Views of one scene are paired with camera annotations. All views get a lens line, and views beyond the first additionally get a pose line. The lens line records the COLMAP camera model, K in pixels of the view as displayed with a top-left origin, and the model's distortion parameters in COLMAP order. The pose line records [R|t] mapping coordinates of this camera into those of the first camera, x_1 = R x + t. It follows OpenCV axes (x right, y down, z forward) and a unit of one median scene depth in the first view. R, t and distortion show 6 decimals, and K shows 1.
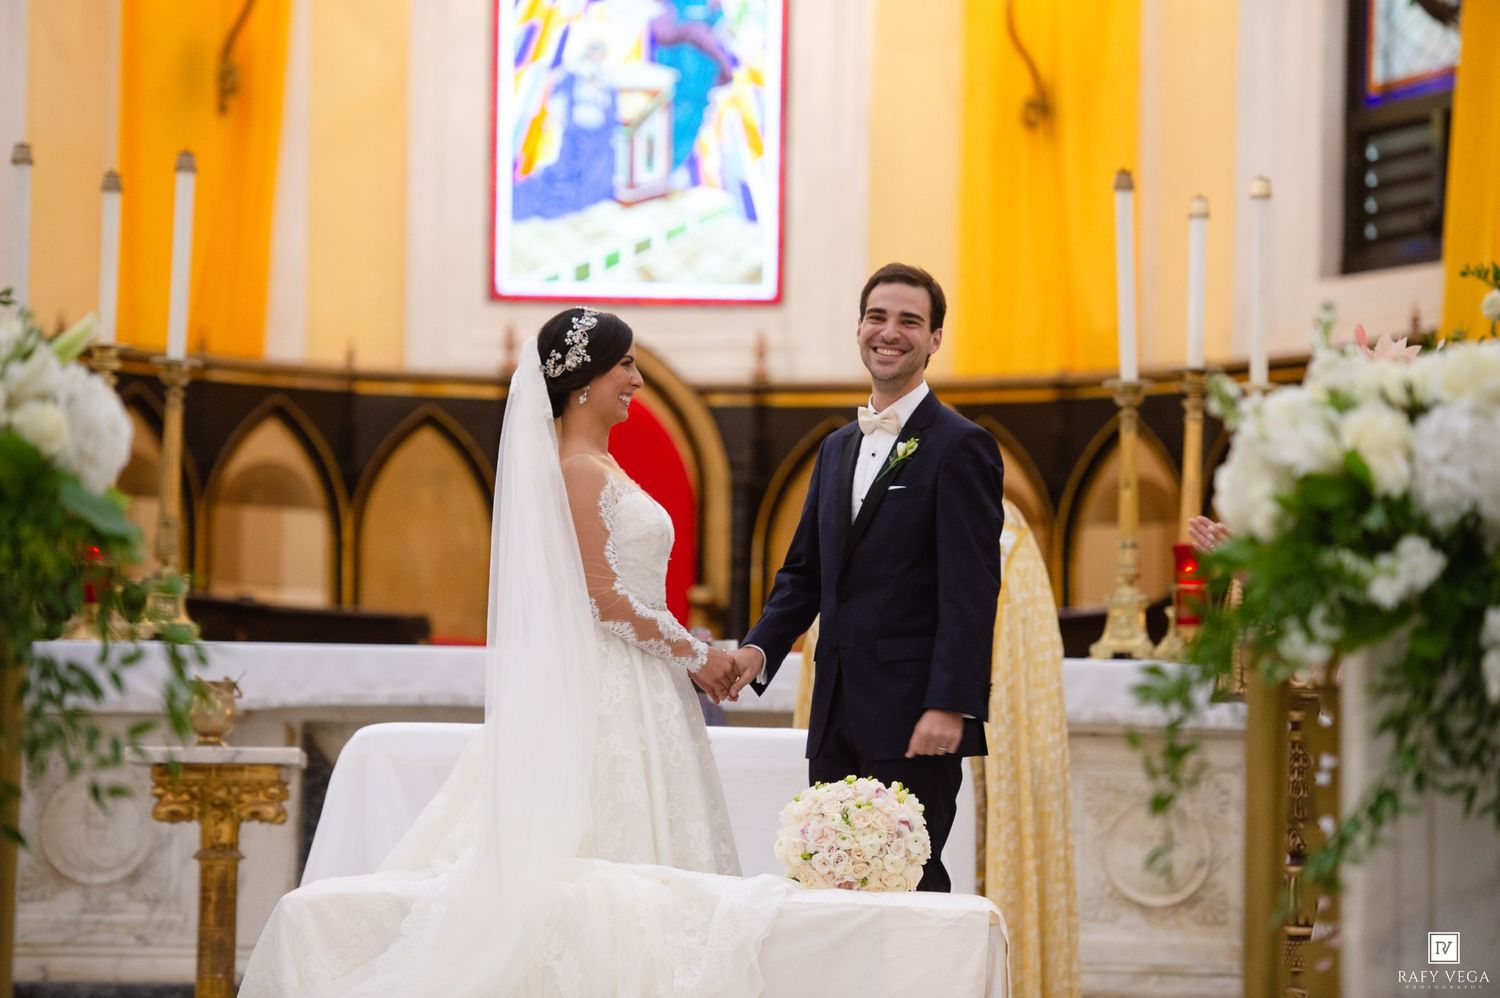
lens RADIAL K [[5716.3, 0, 750.0], [0, 5716.3, 499.0], [0, 0, 1]] dist [0.860118, 0.424261]
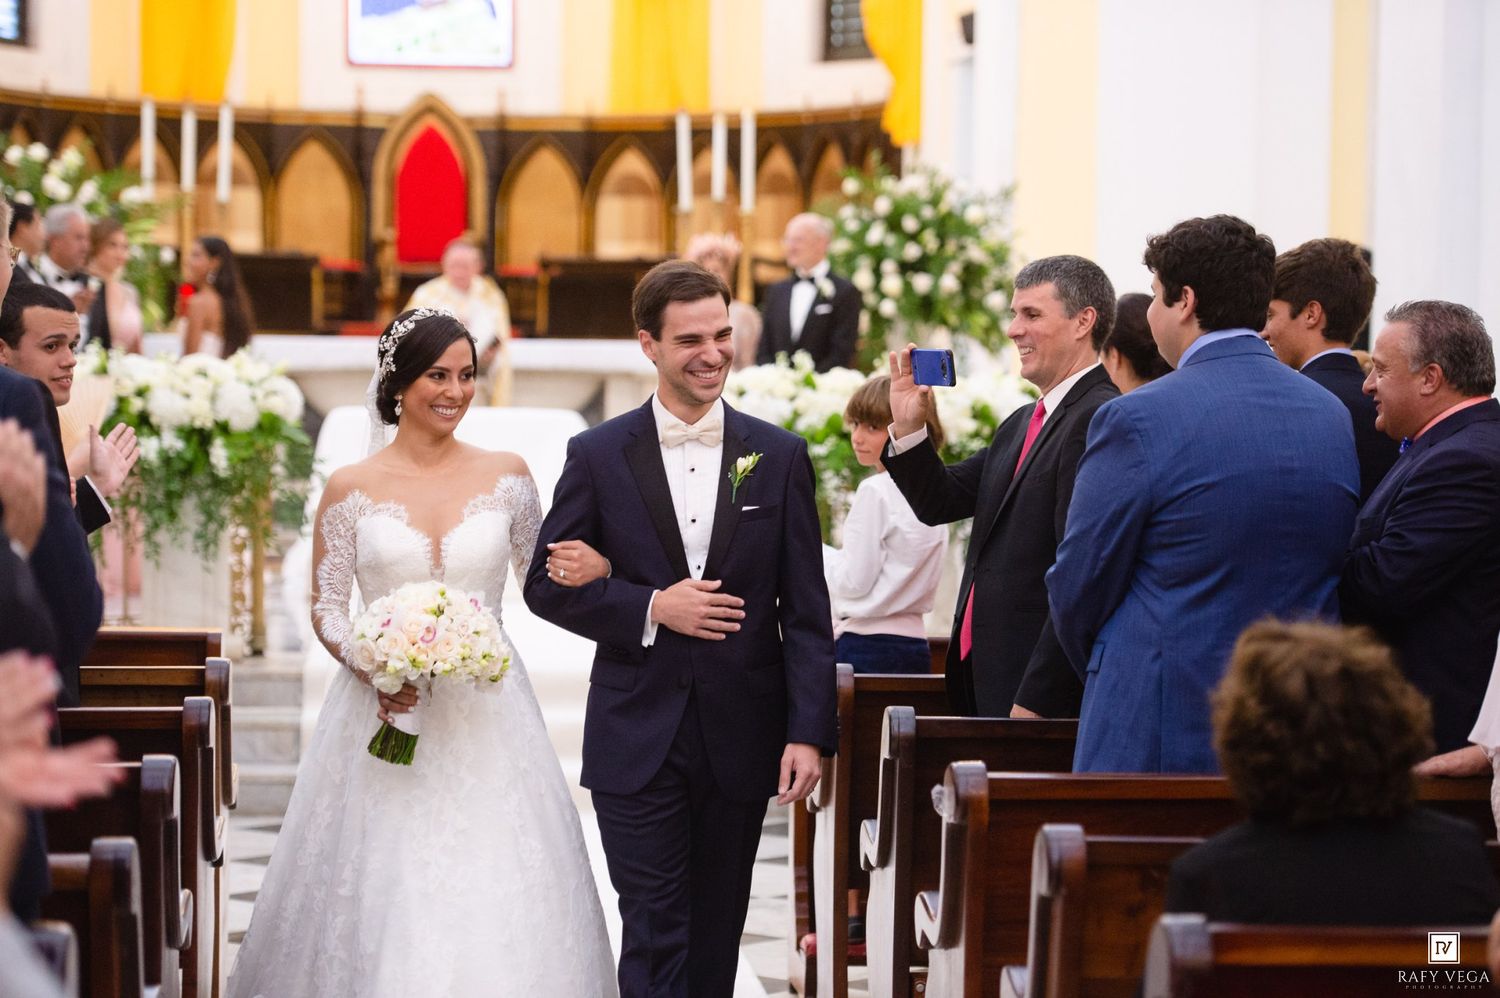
lens RADIAL K [[4213.6, 0, 750.0], [0, 4213.6, 499.0], [0, 0, 1]] dist [0.308174, 0.501348]
pose [[0.997992, -0.007726, 0.062870, -0.007649], [-0.000144, 0.992256, 0.124211, -0.106560], [-0.063343, -0.123971, 0.990262, -0.530382]]
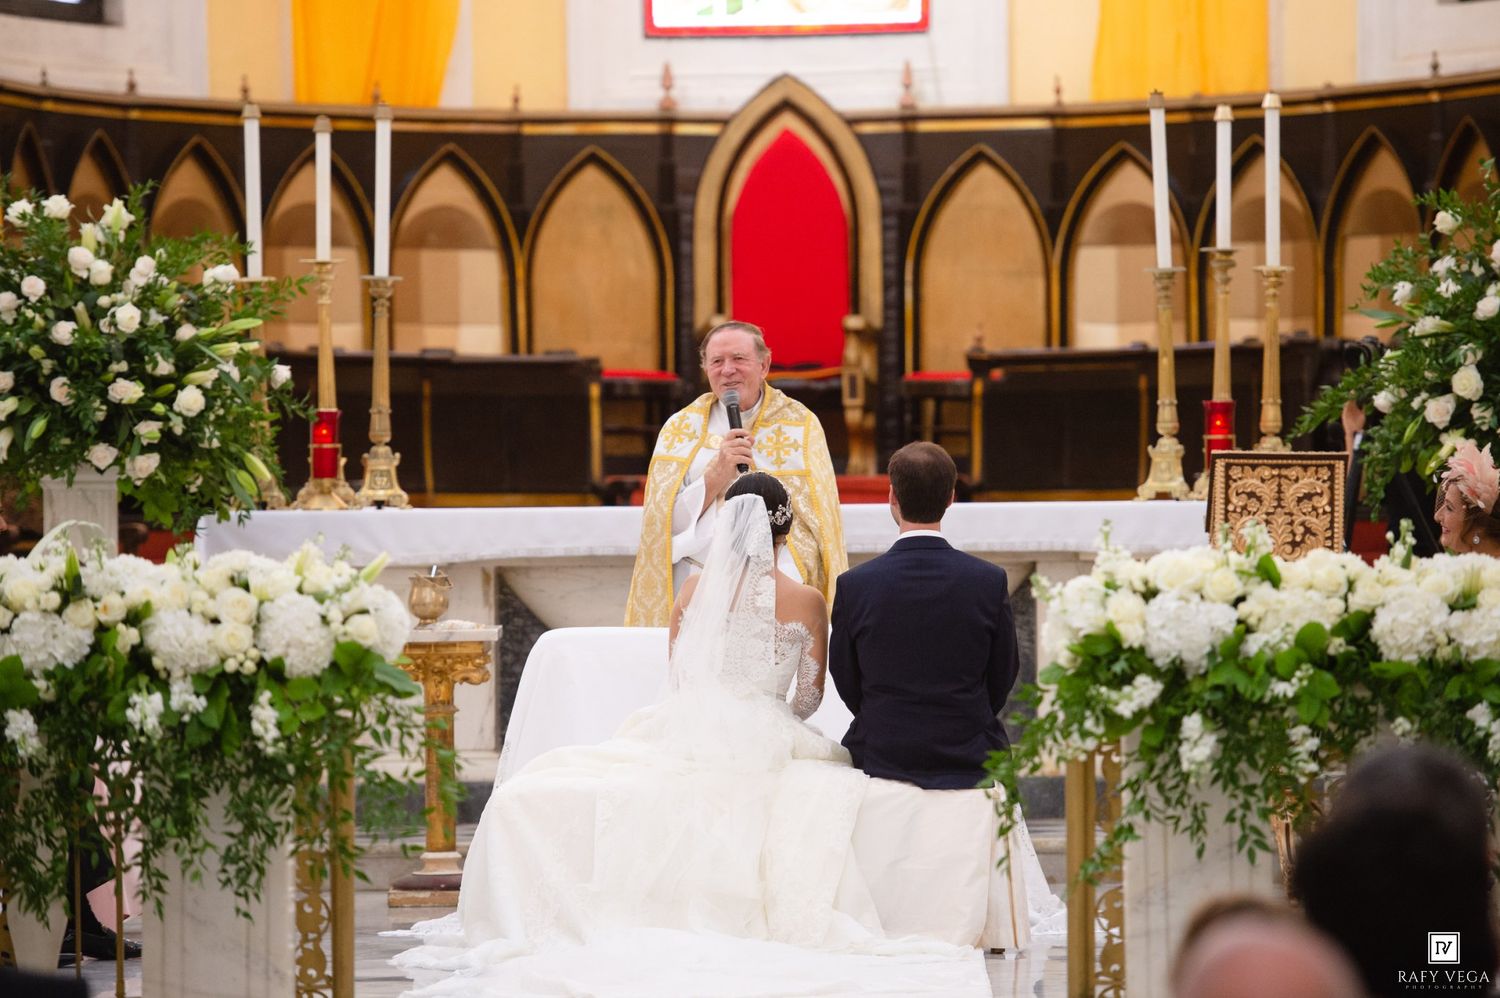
lens RADIAL K [[7304.6, 0, 750.0], [0, 7304.6, 499.0], [0, 0, 1]] dist [1.553188, 5.565239]
pose [[0.998791, -0.029685, -0.039184, 0.038206], [0.033043, 0.995570, 0.088029, -0.111762], [0.036397, -0.089217, 0.995347, -0.552273]]
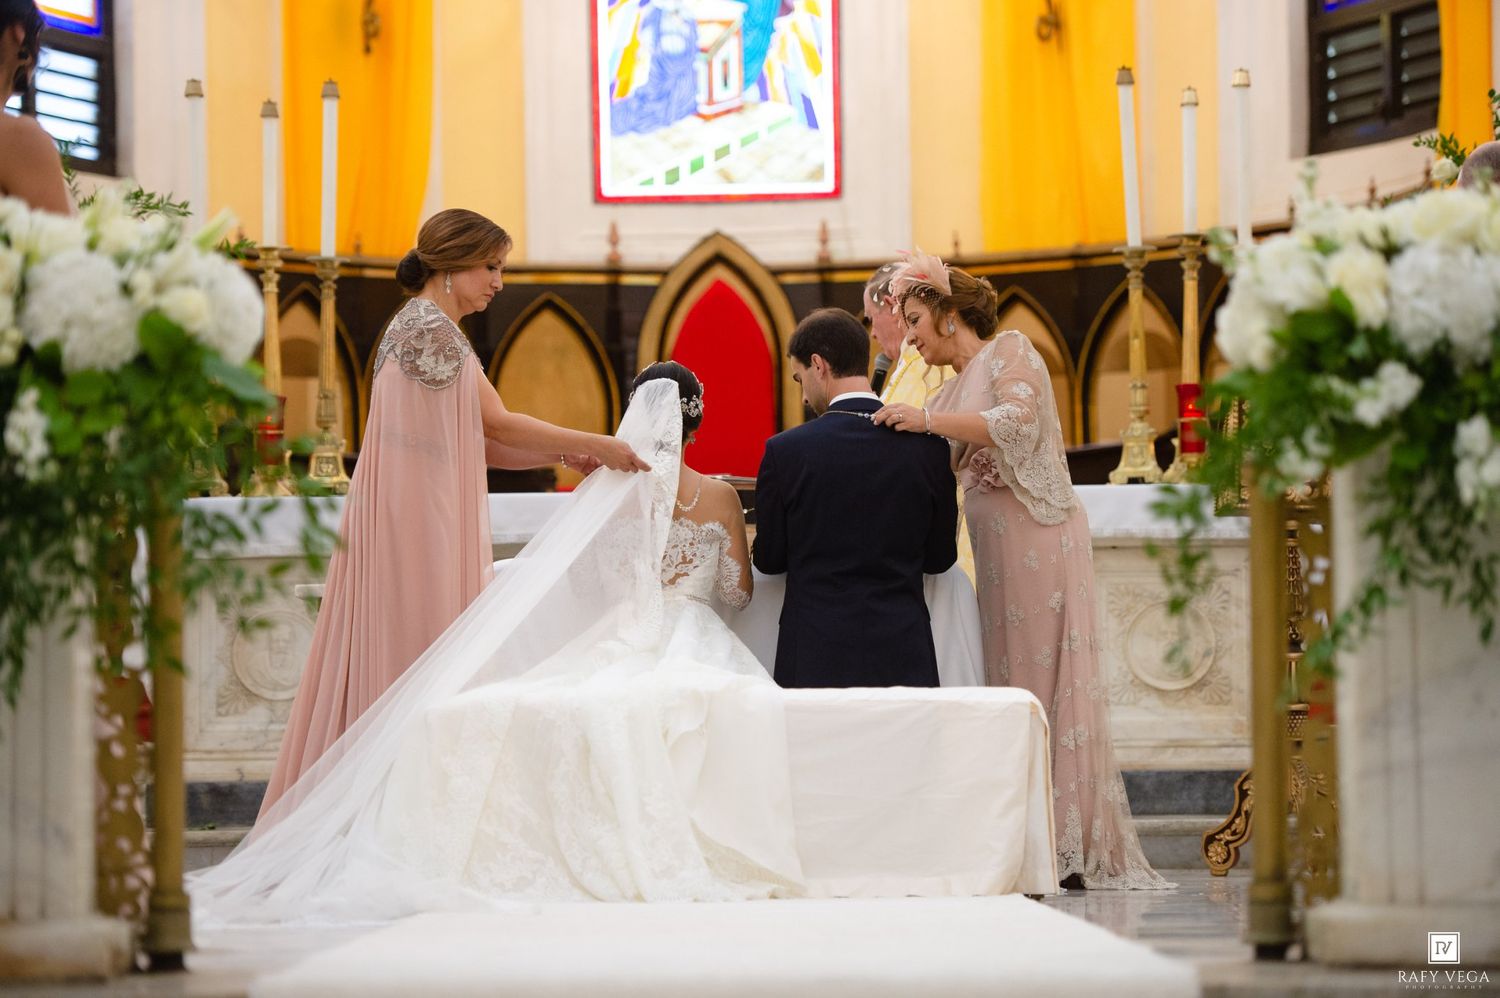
lens RADIAL K [[4699.1, 0, 750.0], [0, 4699.1, 499.0], [0, 0, 1]] dist [0.409966, 0.416998]
pose [[0.999281, -0.034122, -0.016557, 0.001458], [0.034575, 0.999013, 0.027896, 0.001360], [0.015589, -0.028448, 0.999474, 0.030890]]
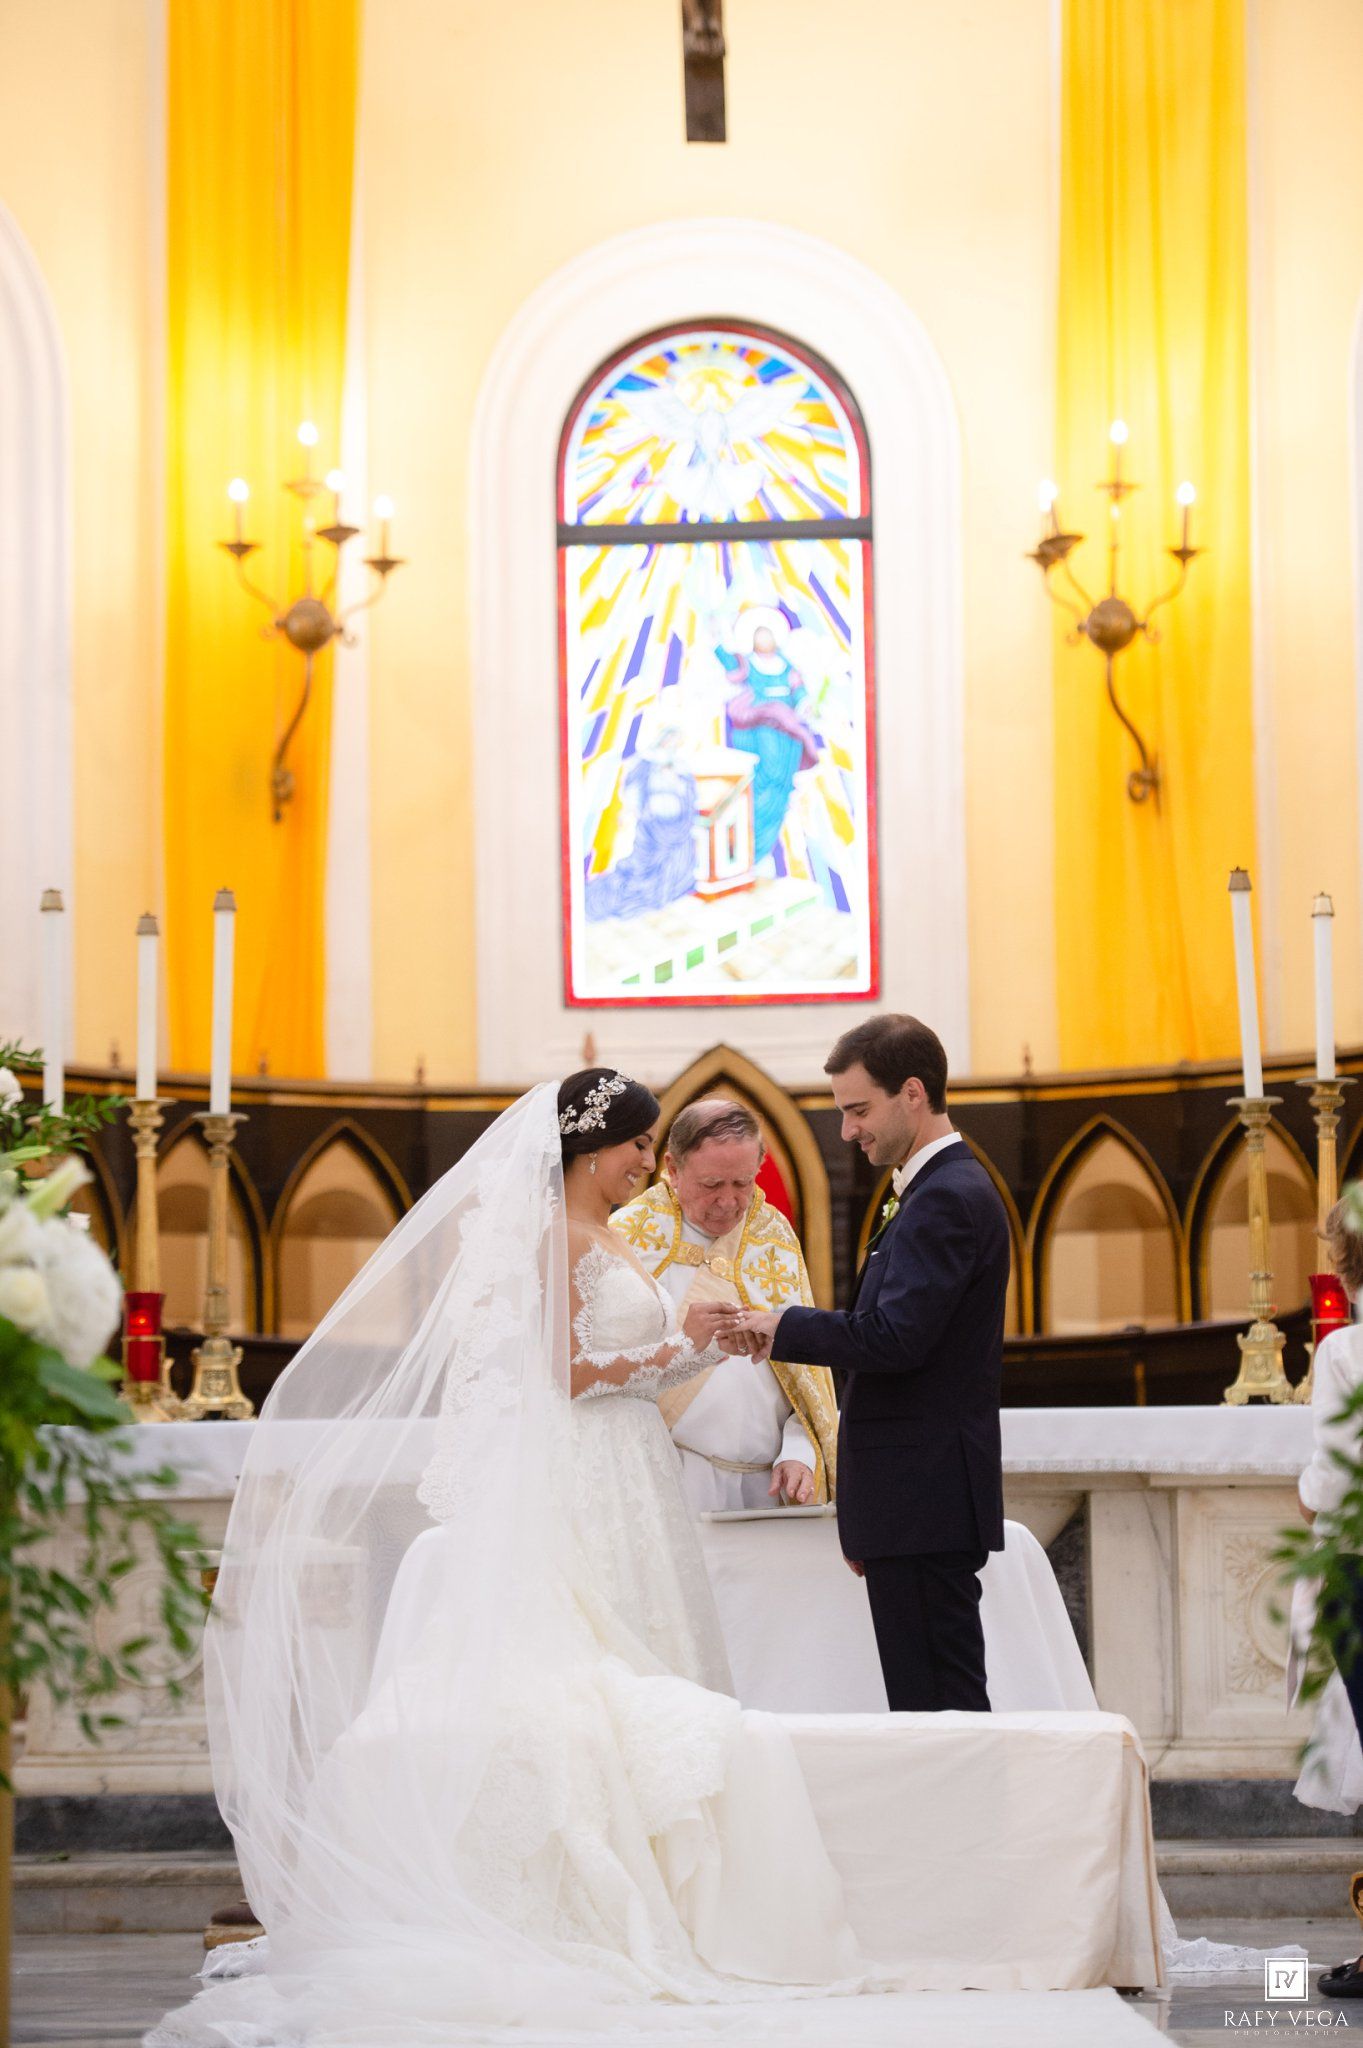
lens RADIAL K [[5987.8, 0, 681.5], [0, 5987.8, 1024.0], [0, 0, 1]] dist [0.312715, 0.208644]
pose [[0.998872, -0.037347, -0.029321, 0.003272], [0.036658, 0.999047, -0.023711, -0.013060], [0.030179, 0.022610, 0.999289, 0.039600]]
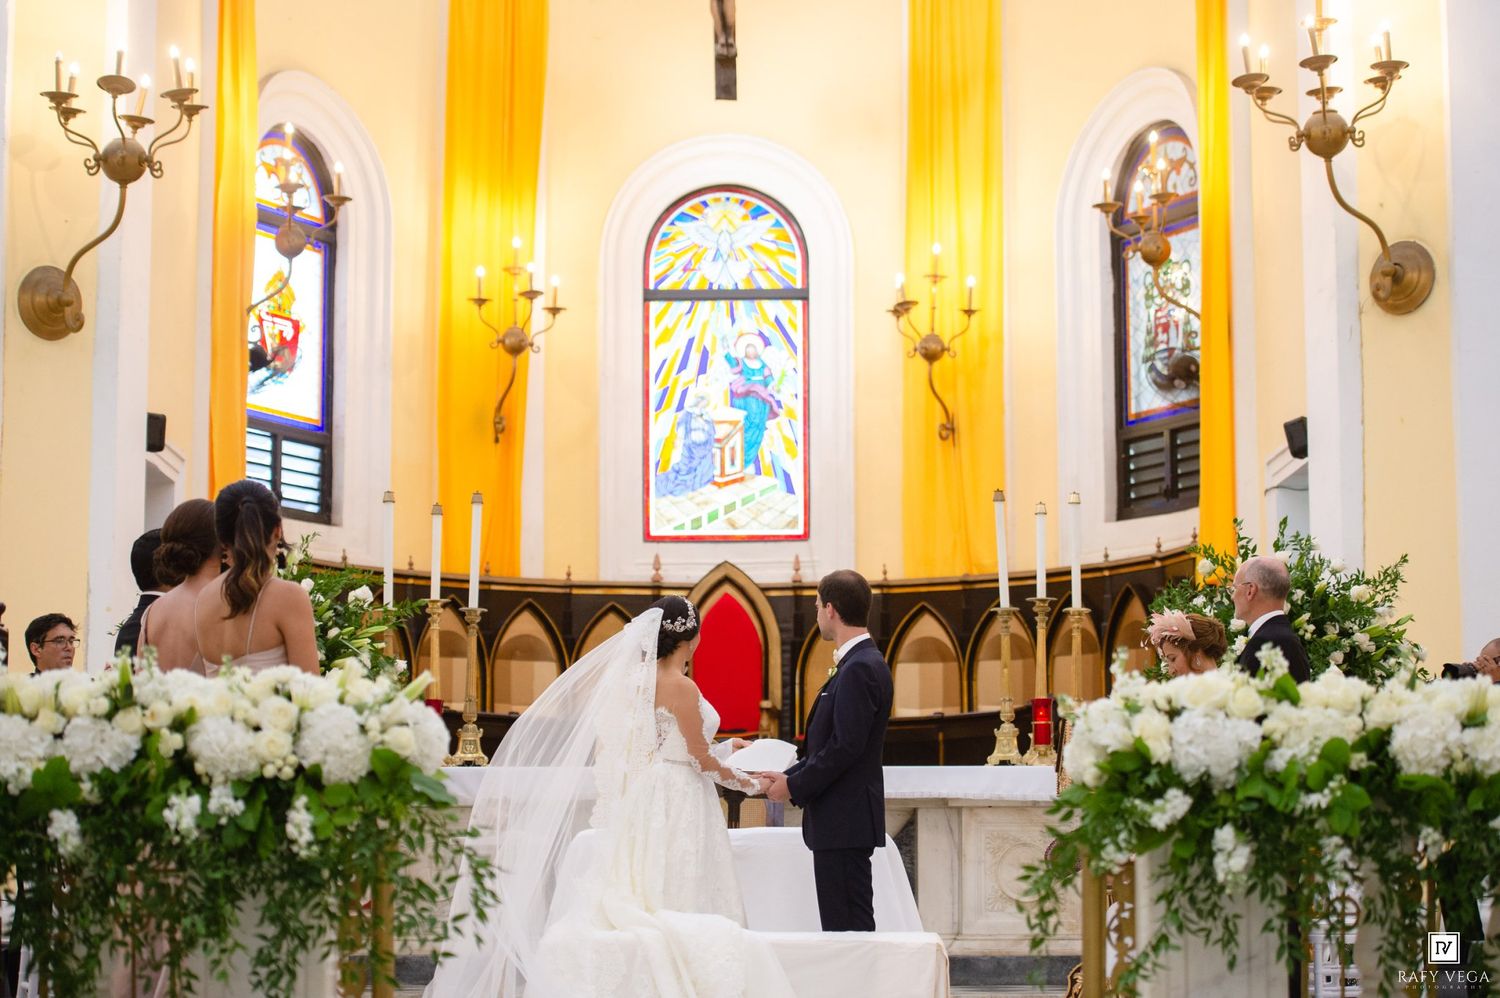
lens RADIAL K [[3175.8, 0, 750.0], [0, 3175.8, 499.0], [0, 0, 1]] dist [-0.076855, -0.259584]
pose [[0.999671, -0.022721, -0.011939, -0.000692], [0.022323, 0.999223, -0.032497, -0.024145], [0.012668, 0.032220, 0.999401, 0.011425]]
